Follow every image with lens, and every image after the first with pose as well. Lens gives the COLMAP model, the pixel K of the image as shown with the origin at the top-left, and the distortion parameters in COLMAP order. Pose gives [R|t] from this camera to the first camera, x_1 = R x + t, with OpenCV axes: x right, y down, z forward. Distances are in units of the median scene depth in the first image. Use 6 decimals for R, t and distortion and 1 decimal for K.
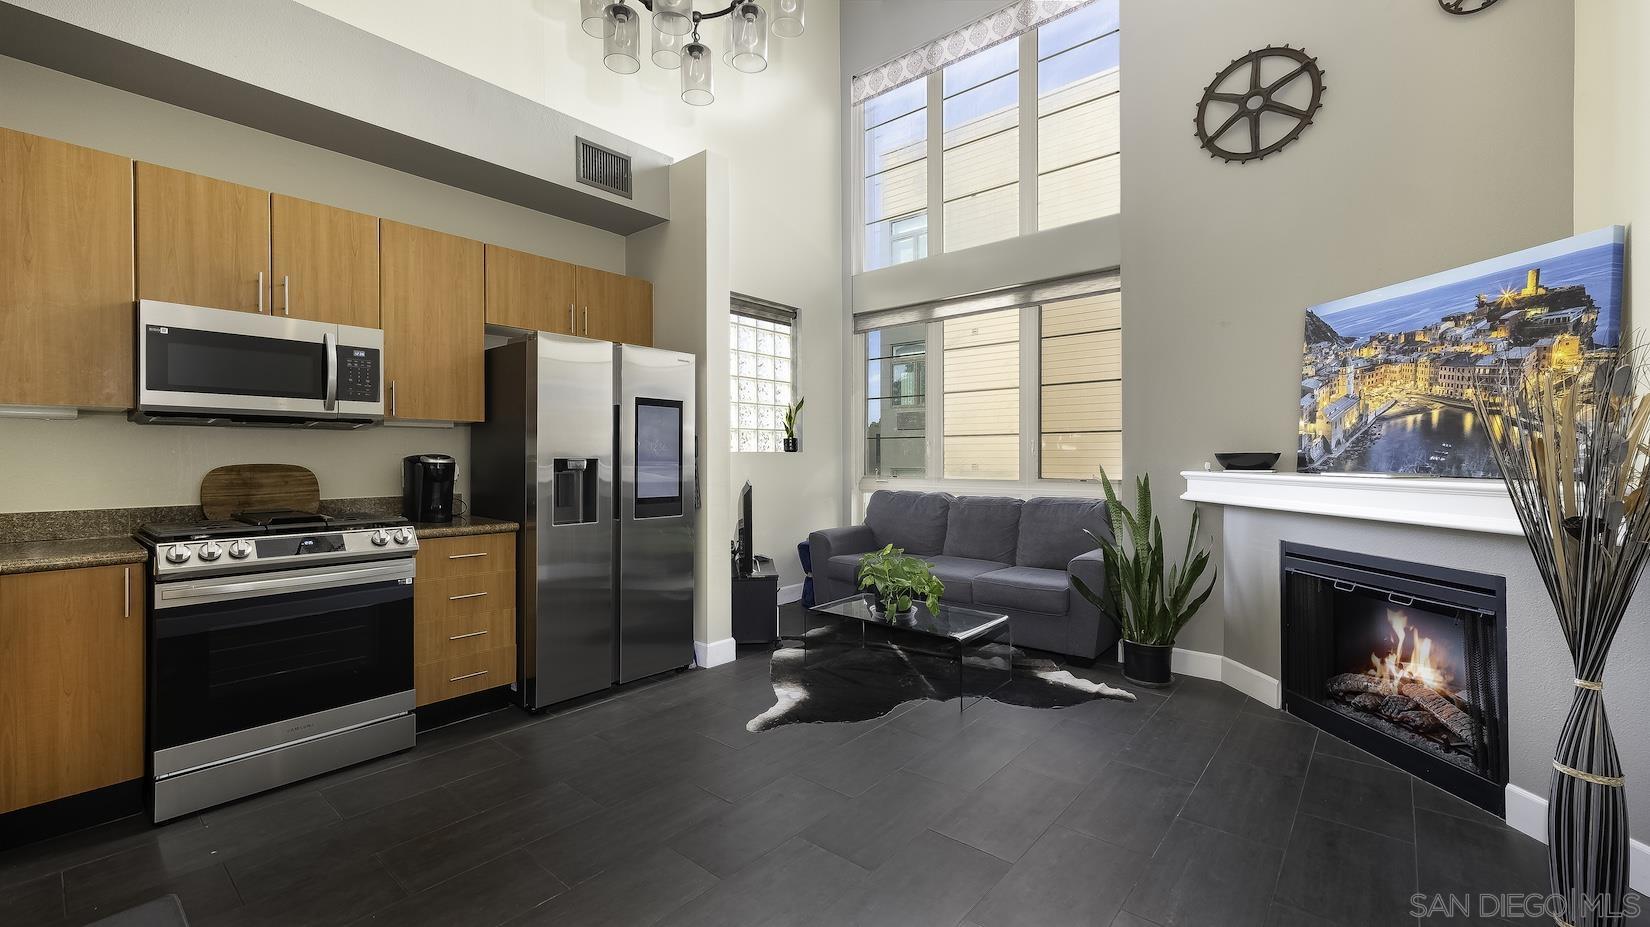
lens RADIAL K [[681.3, 0, 848.8], [0, 681.3, 453.4], [0, 0, 1]] dist [0.002080, 0.000531]
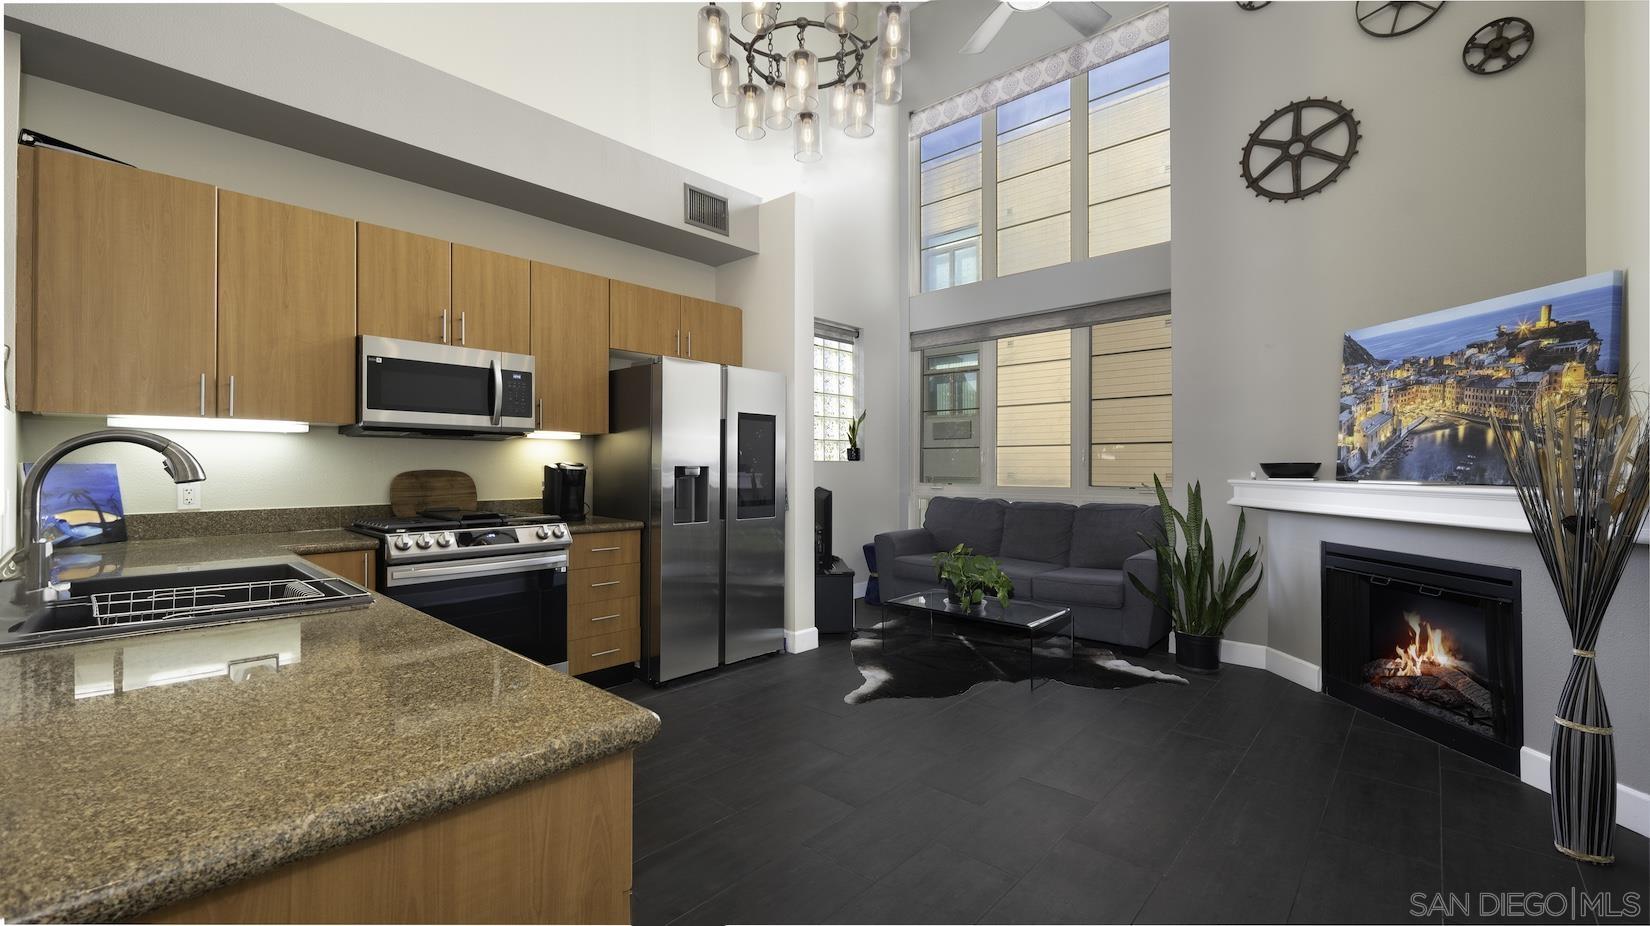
lens RADIAL K [[681.3, 0, 848.5], [0, 681.3, 457.4], [0, 0, 1]] dist [0.002080, 0.000531]
pose [[0.999382, 0.002460, -0.035056, -0.098230], [-0.002704, 0.999973, -0.006901, -0.000077], [0.035038, 0.006992, 0.999362, -0.139847]]
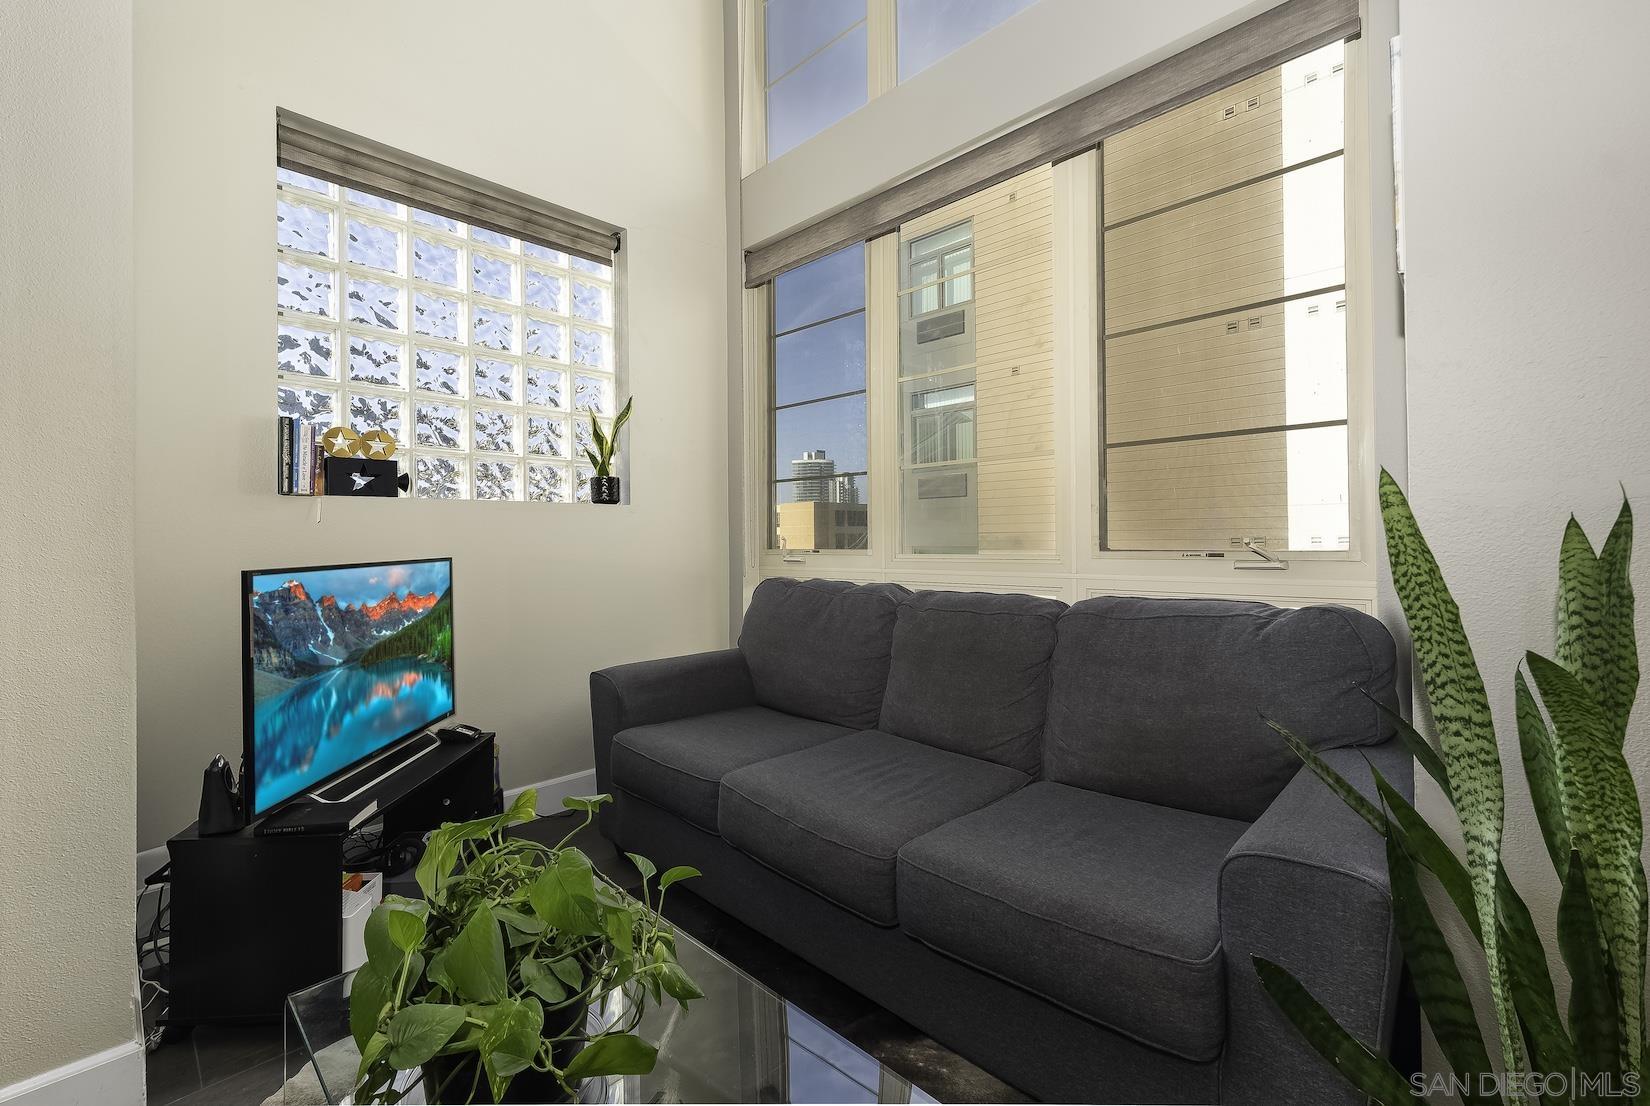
lens RADIAL K [[695.8, 0, 844.4], [0, 695.8, 541.1], [0, 0, 1]] dist [-0.016448, -0.000054]
pose [[0.996298, -0.012048, -0.085121, 0.241140], [0.012209, 0.999925, 0.001378, 0.047212], [0.085098, -0.002412, 0.996370, 0.866189]]
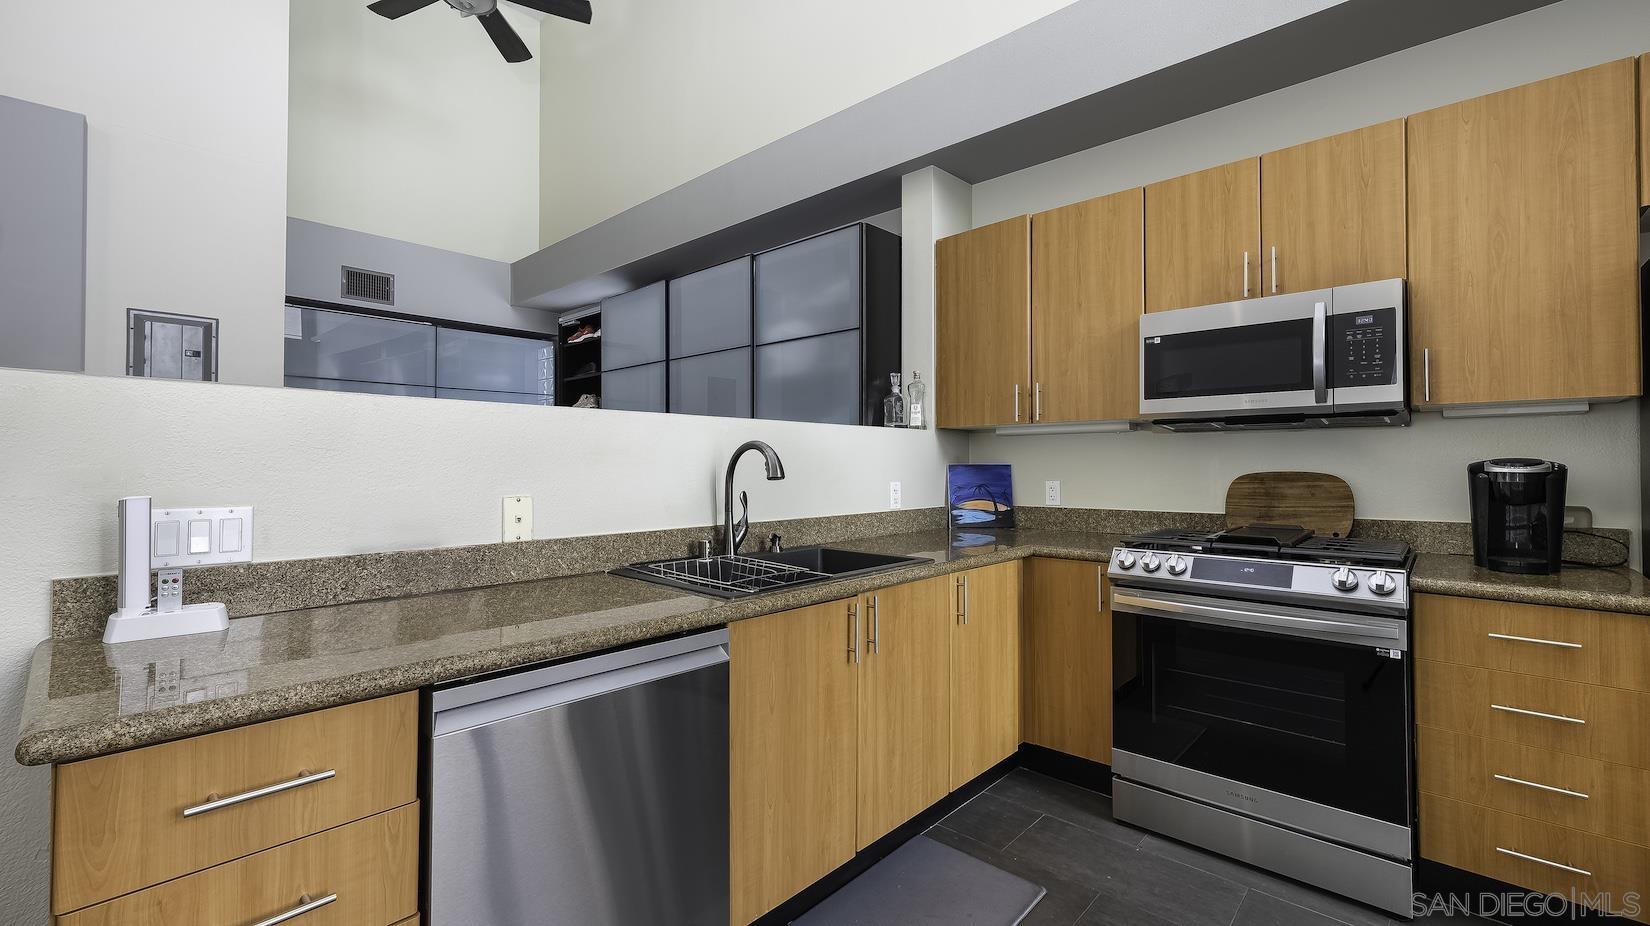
lens RADIAL K [[681.3, 0, 816.0], [0, 681.3, 457.0], [0, 0, 1]] dist [0.002080, 0.000531]
pose [[-0.070713, -0.011642, -0.997429, 0.036794], [0.006669, 0.999904, -0.012144, 0.003078], [0.997474, -0.007511, -0.070628, 0.435616]]
